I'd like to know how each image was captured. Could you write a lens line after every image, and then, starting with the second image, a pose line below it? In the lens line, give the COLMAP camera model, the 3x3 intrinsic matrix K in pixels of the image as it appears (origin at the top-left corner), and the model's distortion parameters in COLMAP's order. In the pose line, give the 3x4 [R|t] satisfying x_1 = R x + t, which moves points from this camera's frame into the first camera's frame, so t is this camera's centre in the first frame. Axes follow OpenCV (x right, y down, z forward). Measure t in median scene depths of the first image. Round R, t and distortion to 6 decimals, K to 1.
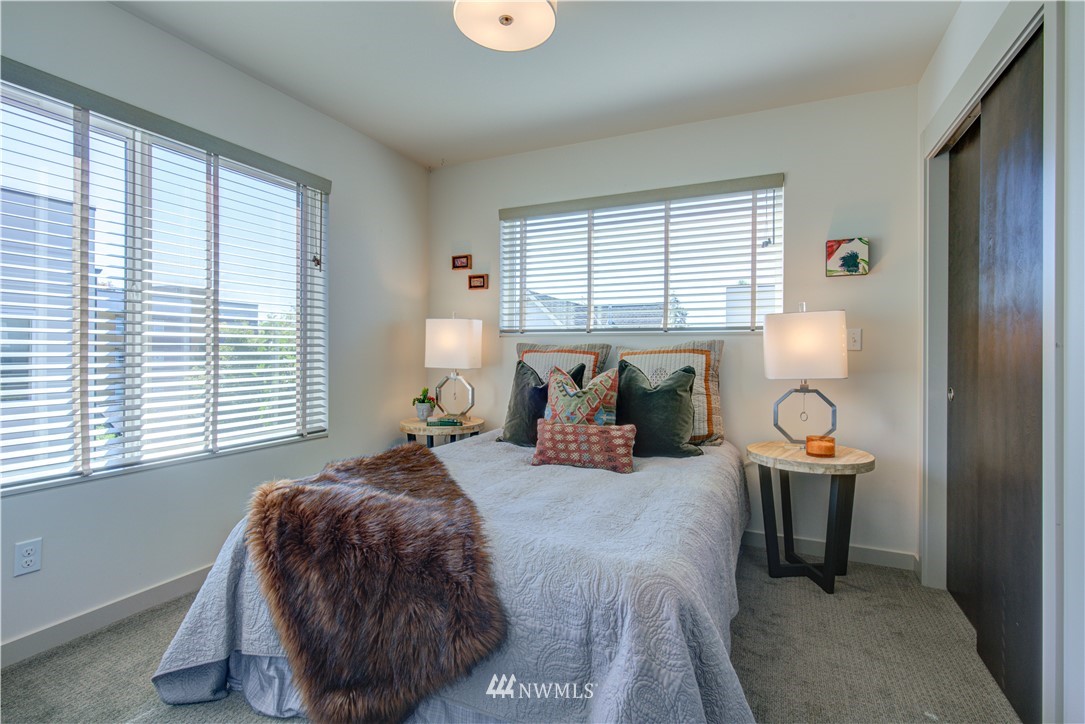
lens RADIAL K [[528.6, 0, 542.8], [0, 528.6, 346.7], [0, 0, 1]] dist [-0.003007, 0.001846]
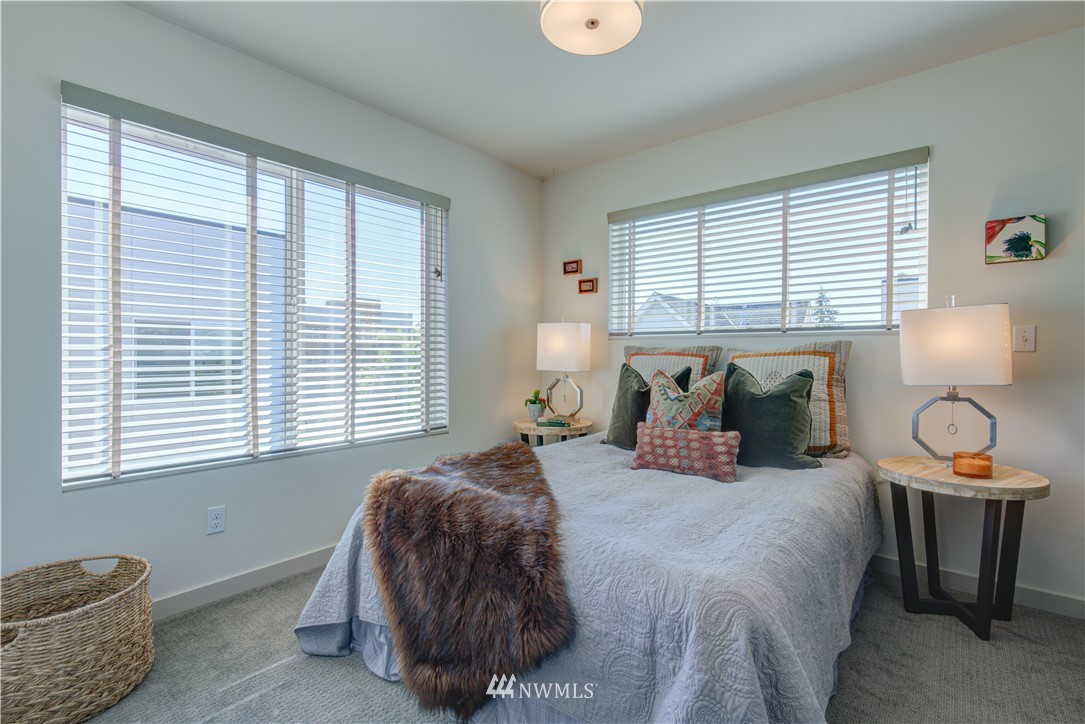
lens RADIAL K [[524.0, 0, 562.4], [0, 524.0, 352.7], [0, 0, 1]] dist [-0.004044, 0.001746]
pose [[0.964771, -0.004368, -0.263056, 0.117132], [0.005445, 0.999980, 0.003365, 0.002375], [0.263036, -0.004679, 0.964775, 0.019179]]
